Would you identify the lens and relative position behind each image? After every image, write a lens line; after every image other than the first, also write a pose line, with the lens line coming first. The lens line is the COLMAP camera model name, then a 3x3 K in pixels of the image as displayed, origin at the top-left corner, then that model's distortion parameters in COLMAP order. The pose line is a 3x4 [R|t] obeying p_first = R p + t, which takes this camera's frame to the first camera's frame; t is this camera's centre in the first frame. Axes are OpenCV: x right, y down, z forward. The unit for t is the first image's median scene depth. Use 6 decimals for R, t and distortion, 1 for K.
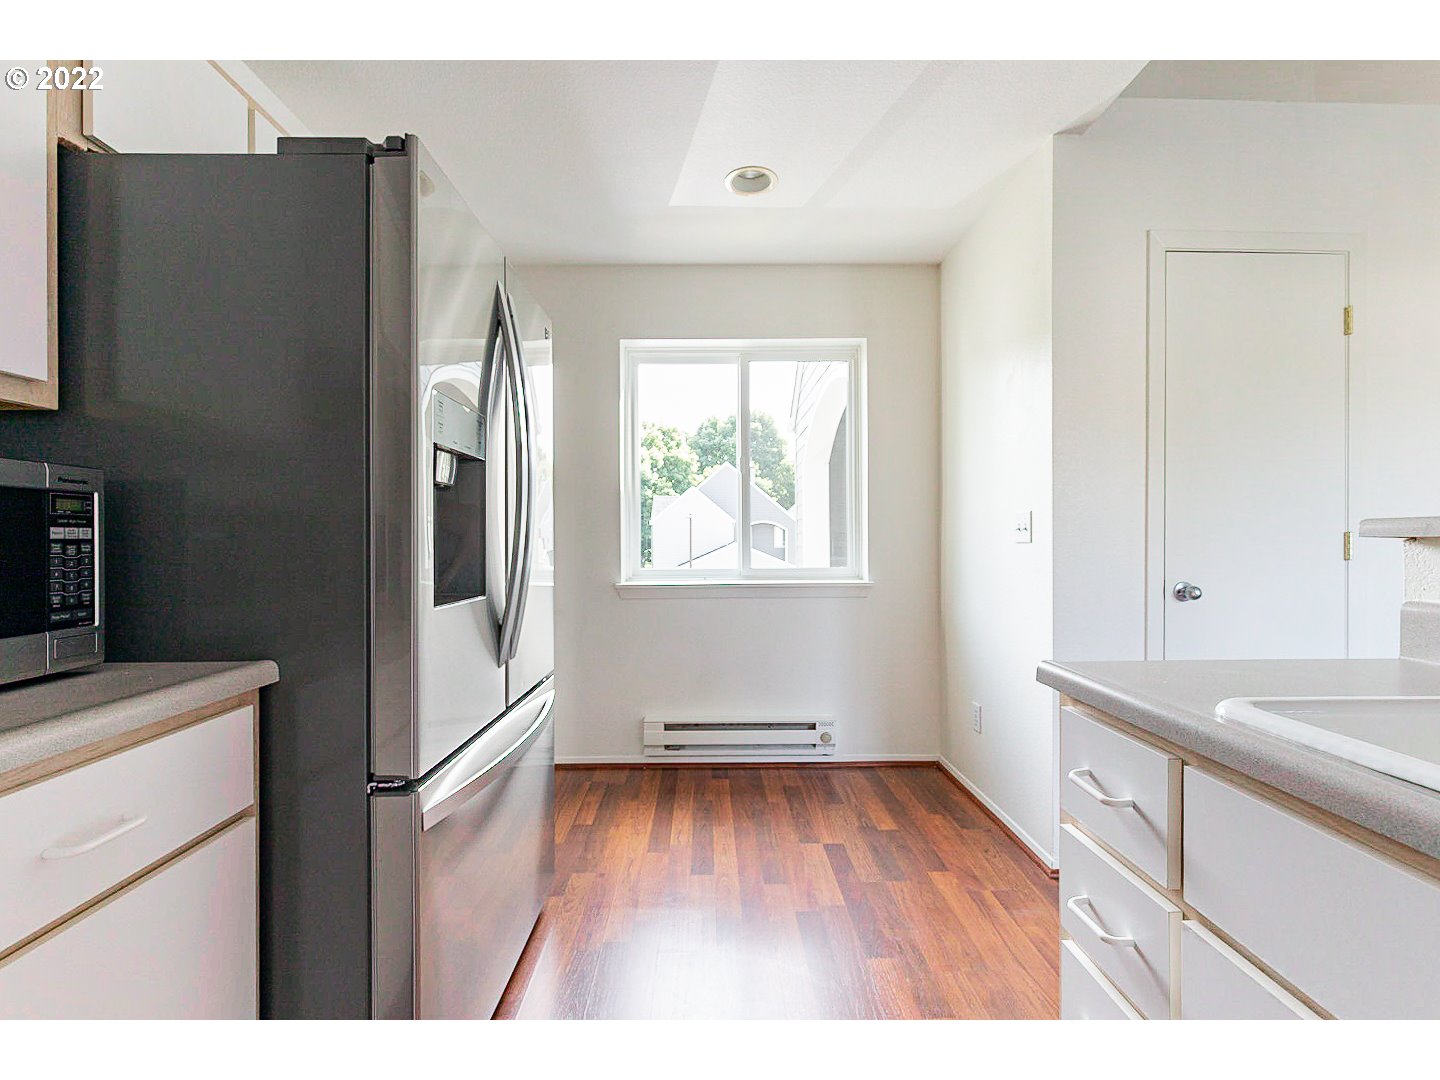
lens RADIAL K [[659.0, 0, 710.7], [0, 659.0, 540.5], [0, 0, 1]] dist [0.002783, -0.000371]
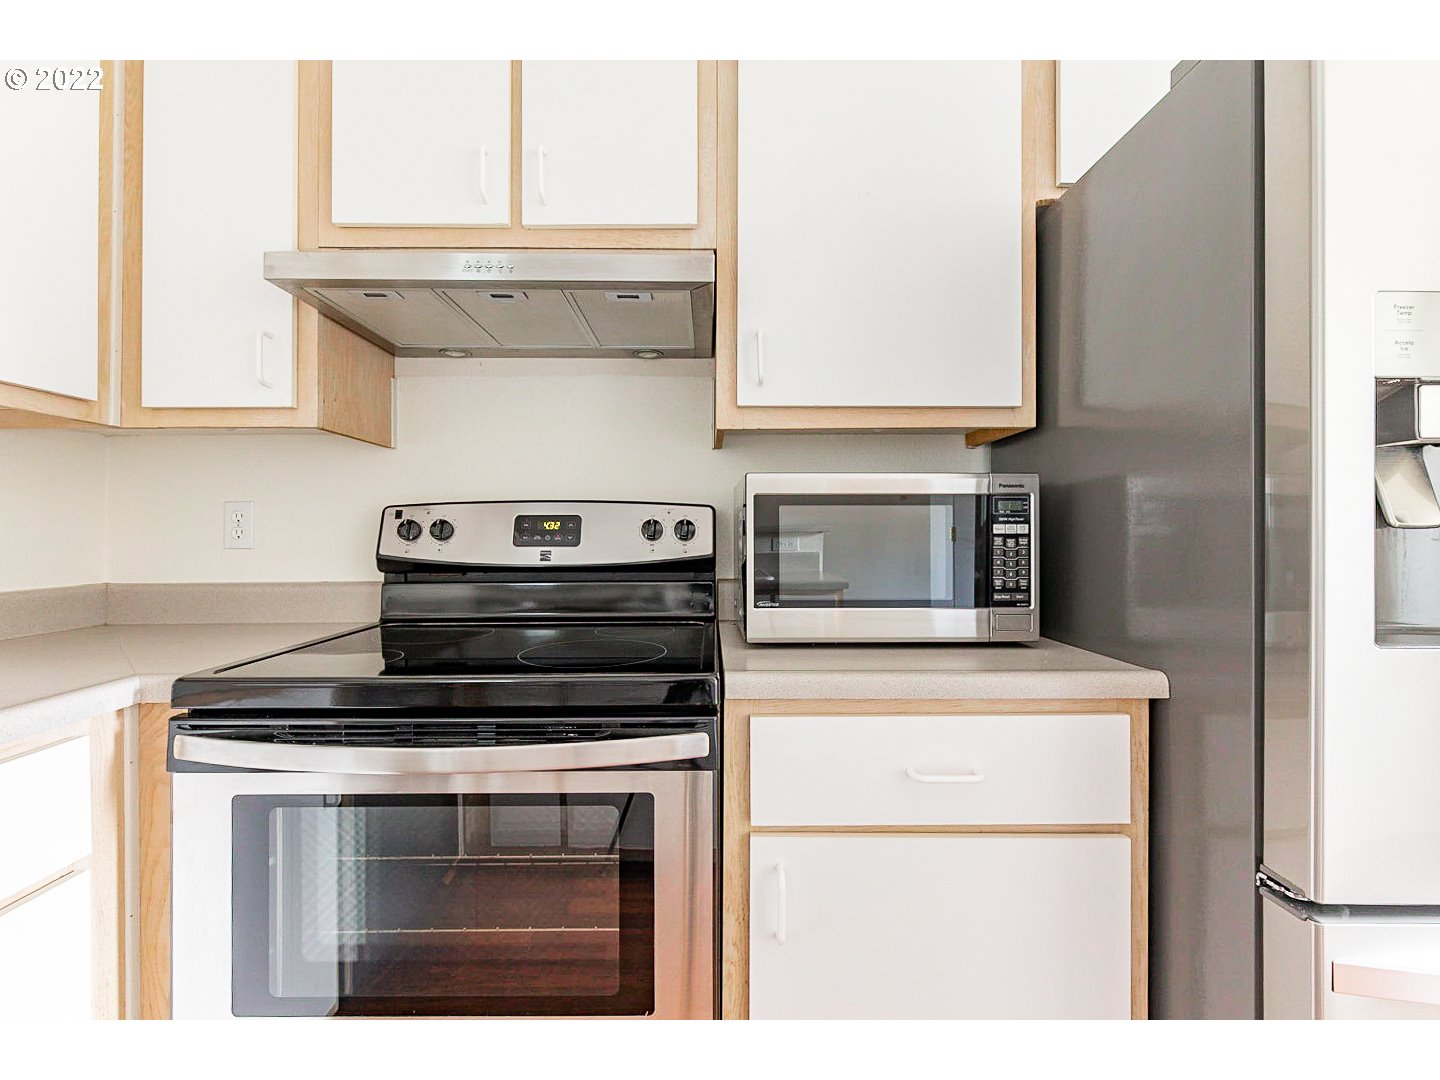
lens RADIAL K [[641.4, 0, 722.5], [0, 641.4, 537.0], [0, 0, 1]] dist [0.002245, -0.000221]
pose [[-0.002908, 0.002655, -0.999992, 0.206076], [-0.001041, 0.999996, 0.002658, 0.001109], [0.999995, 0.001049, -0.002905, 0.465719]]
